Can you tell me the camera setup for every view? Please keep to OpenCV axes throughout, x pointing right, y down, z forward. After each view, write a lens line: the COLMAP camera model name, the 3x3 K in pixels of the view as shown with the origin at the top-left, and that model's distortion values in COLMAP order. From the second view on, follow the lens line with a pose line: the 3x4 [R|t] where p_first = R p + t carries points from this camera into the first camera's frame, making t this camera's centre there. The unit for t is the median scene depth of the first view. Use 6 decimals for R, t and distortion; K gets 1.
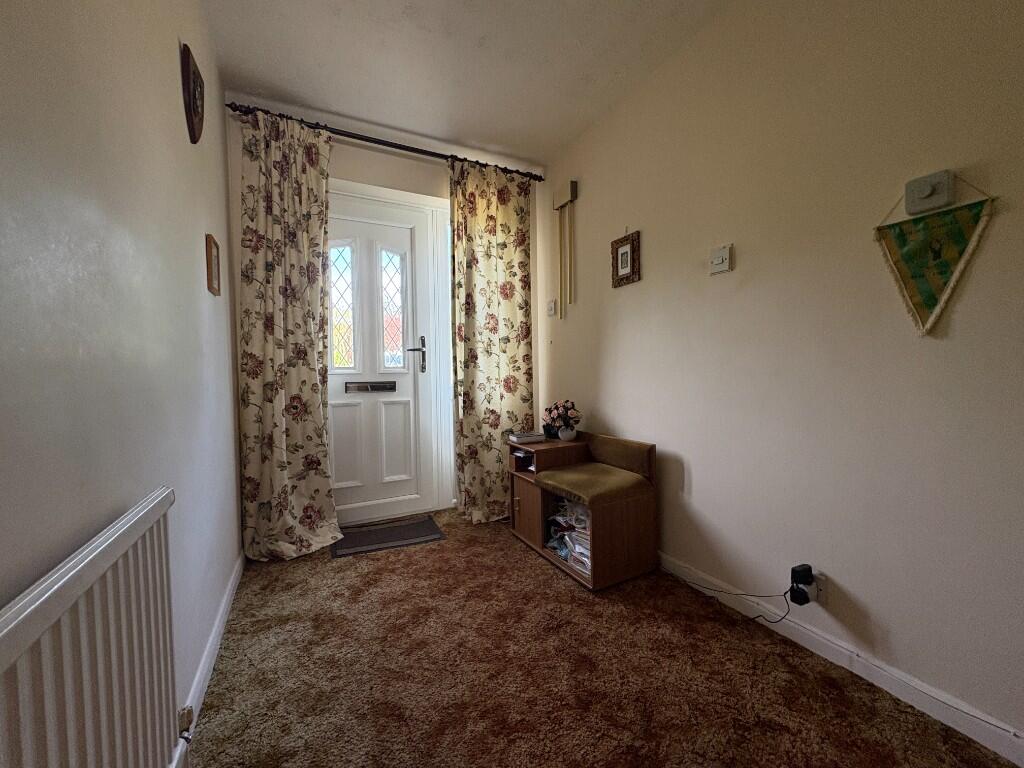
lens RADIAL K [[402.5, 0, 514.4], [0, 402.5, 387.9], [0, 0, 1]] dist [-0.001280, -0.000279]
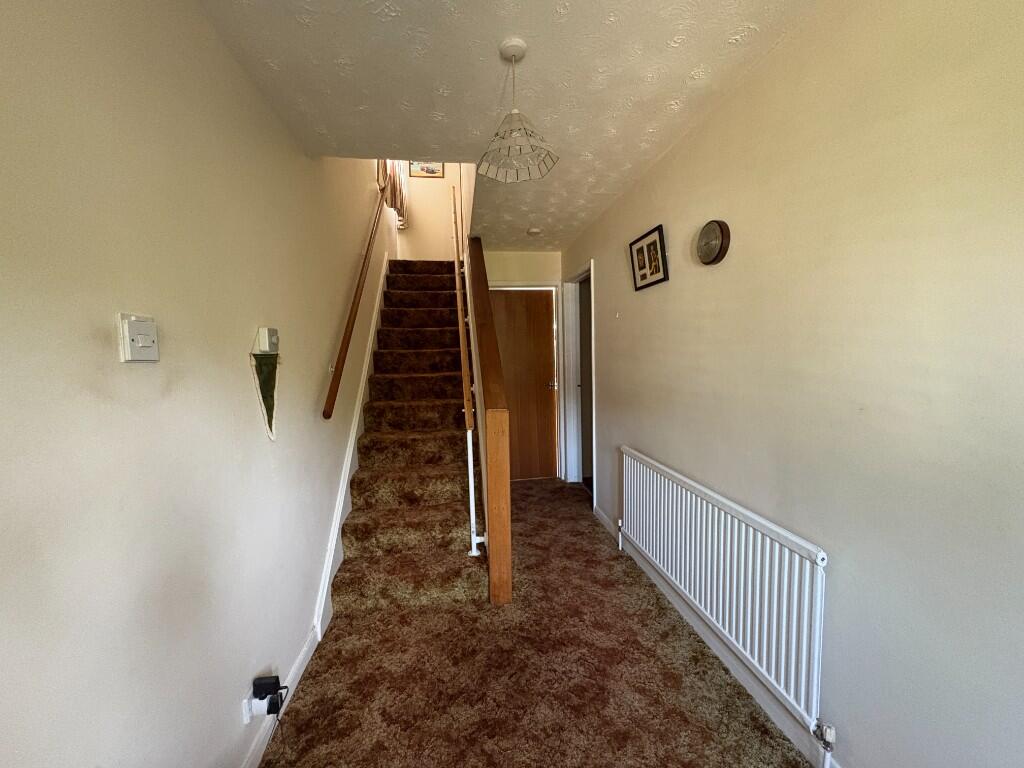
lens RADIAL K [[402.5, 0, 514.4], [0, 402.5, 387.9], [0, 0, 1]] dist [-0.001280, -0.000279]
pose [[-0.936887, 0.008874, 0.349520, -0.273346], [0.049193, 0.993079, 0.106649, -0.441070], [-0.346154, 0.117112, -0.930839, 2.067128]]
